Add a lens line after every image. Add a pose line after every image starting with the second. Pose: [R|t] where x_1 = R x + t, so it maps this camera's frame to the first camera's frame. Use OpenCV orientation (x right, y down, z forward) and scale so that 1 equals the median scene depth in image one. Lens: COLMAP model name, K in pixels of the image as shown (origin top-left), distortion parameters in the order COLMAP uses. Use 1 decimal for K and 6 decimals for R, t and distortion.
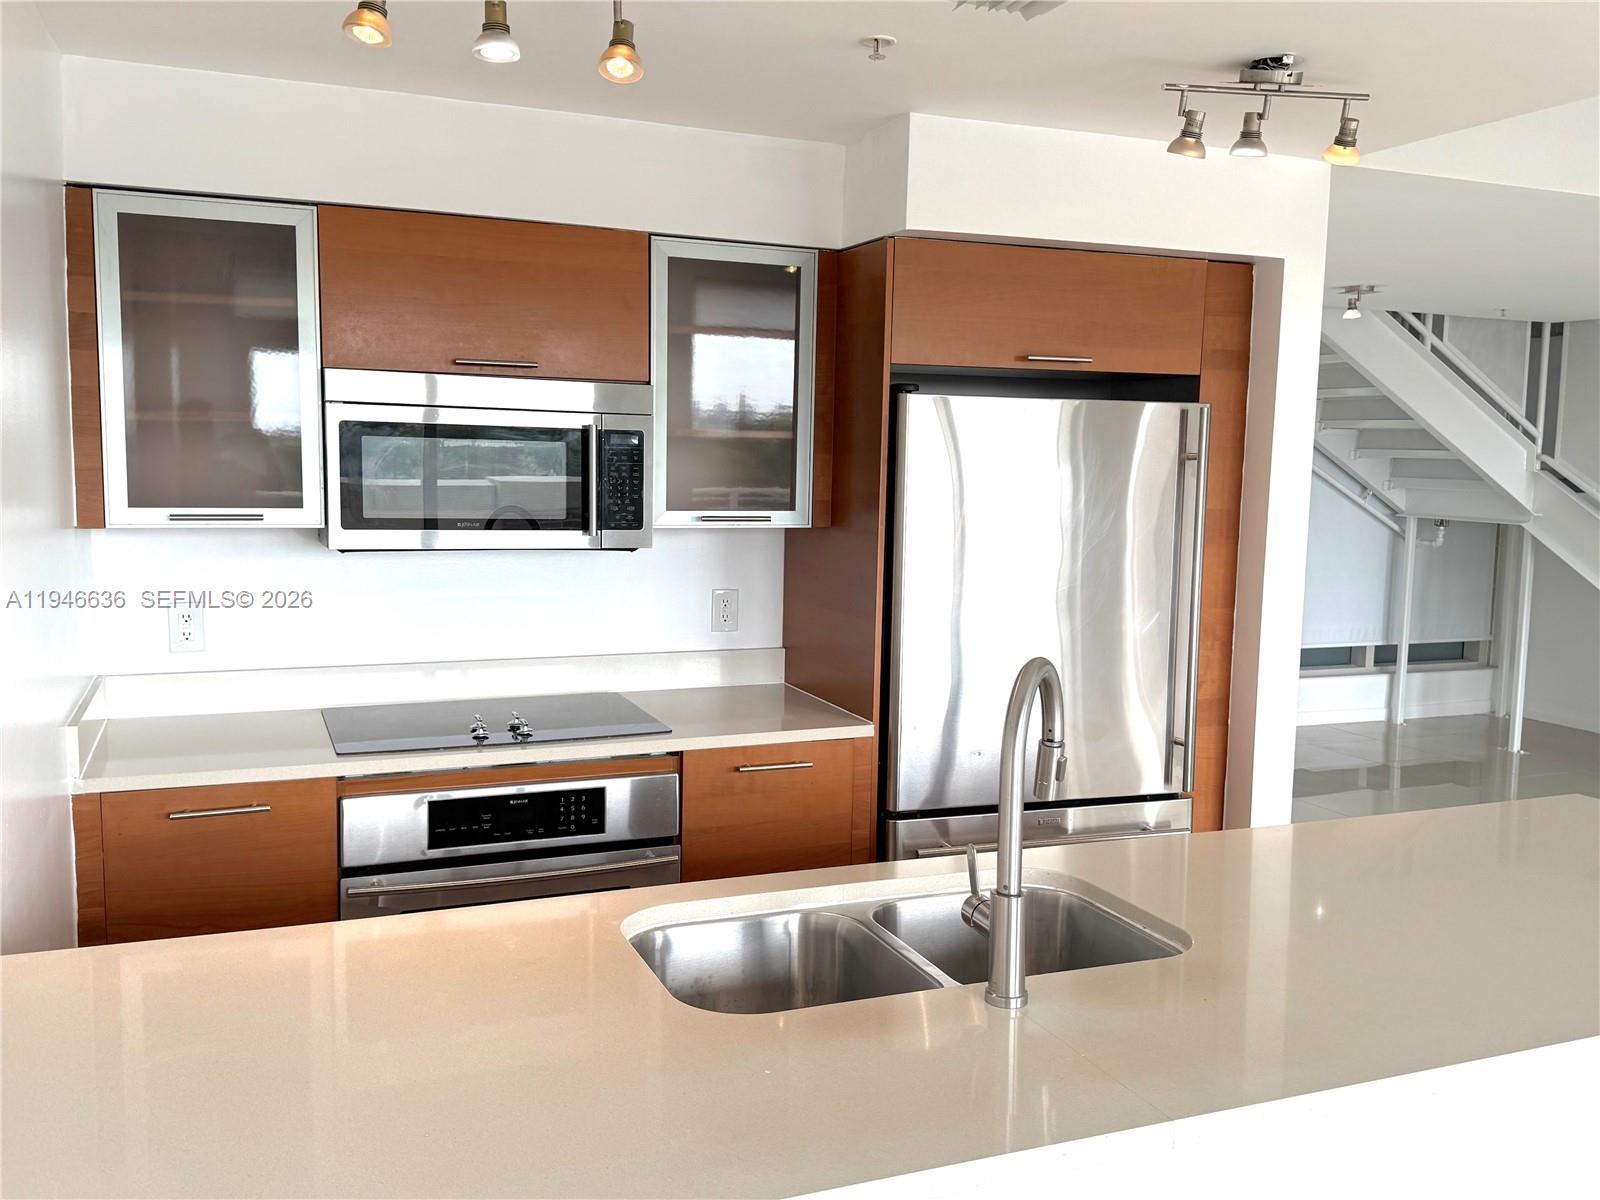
lens RADIAL K [[1361.4, 0, 800.0], [0, 1361.4, 600.0], [0, 0, 1]] dist [0.136668, -0.248666]
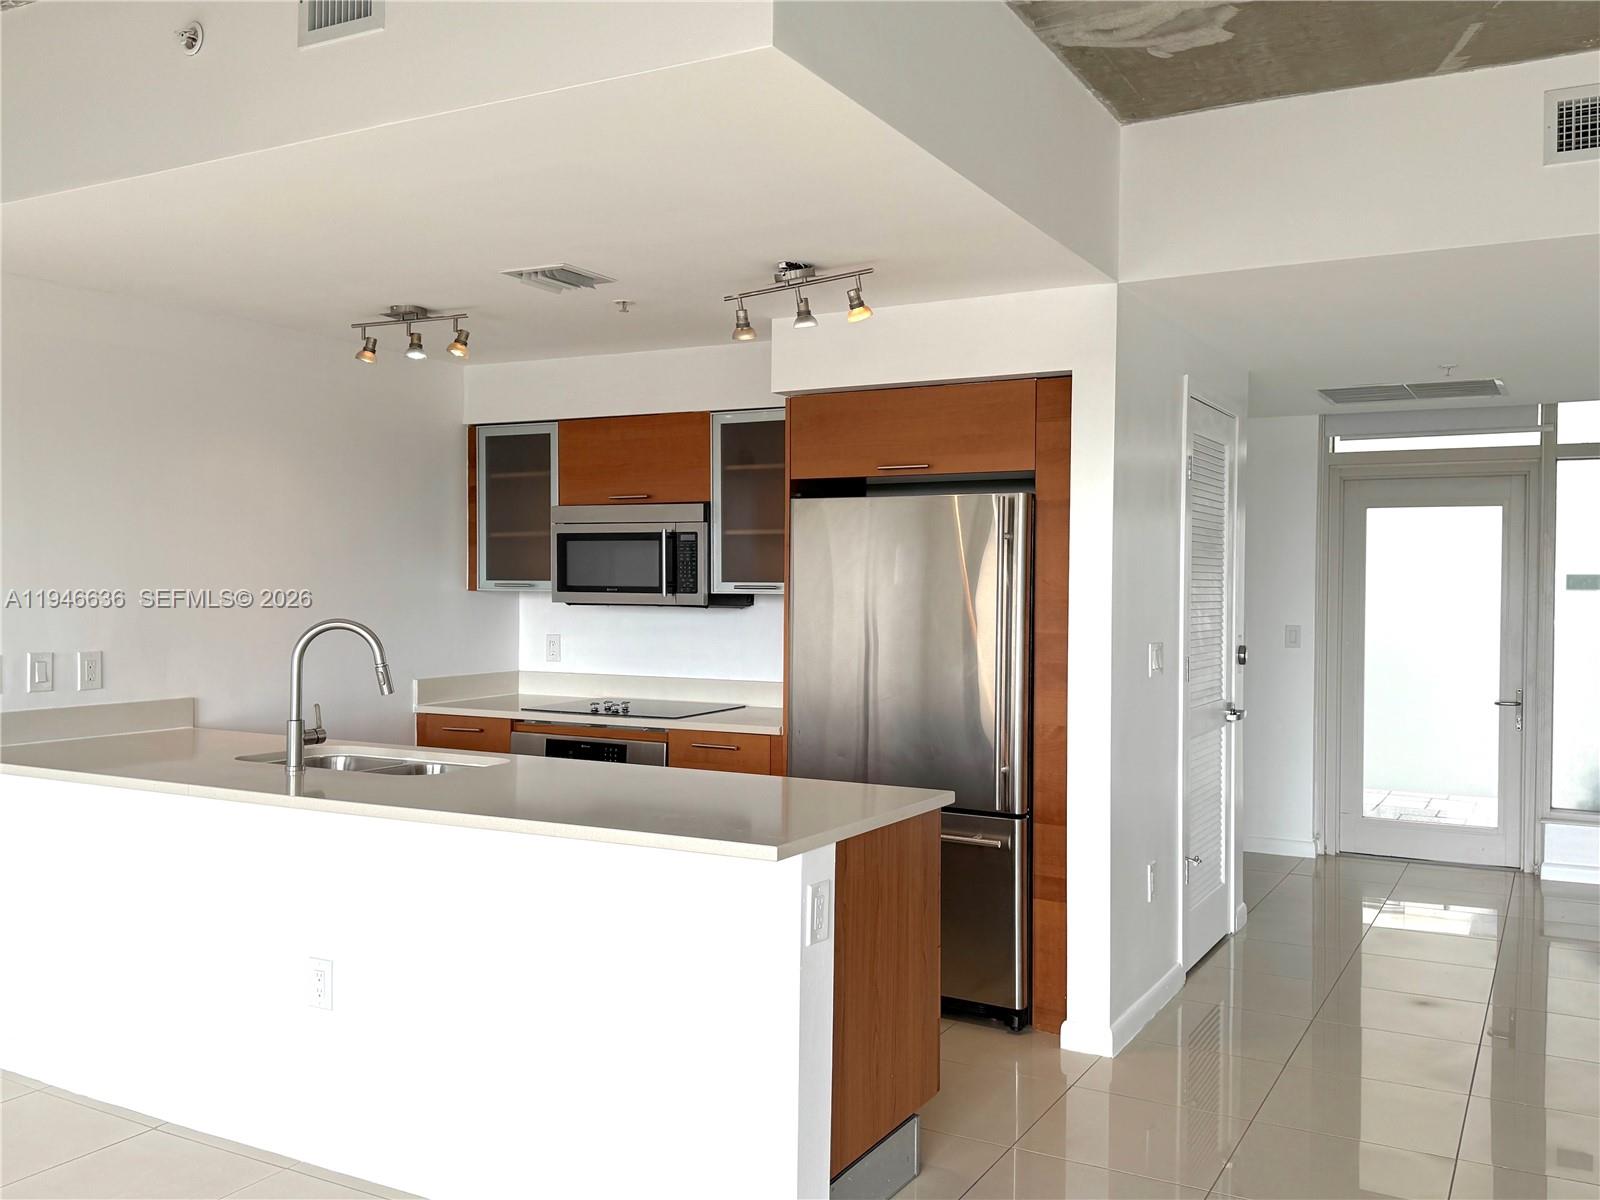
lens RADIAL K [[1361.4, 0, 800.0], [0, 1361.4, 600.0], [0, 0, 1]] dist [0.136668, -0.248666]
pose [[0.634864, -0.005131, -0.772607, 1.268318], [-0.076728, 0.994616, -0.069654, 0.061403], [0.768805, 0.103501, 0.631052, 0.095154]]
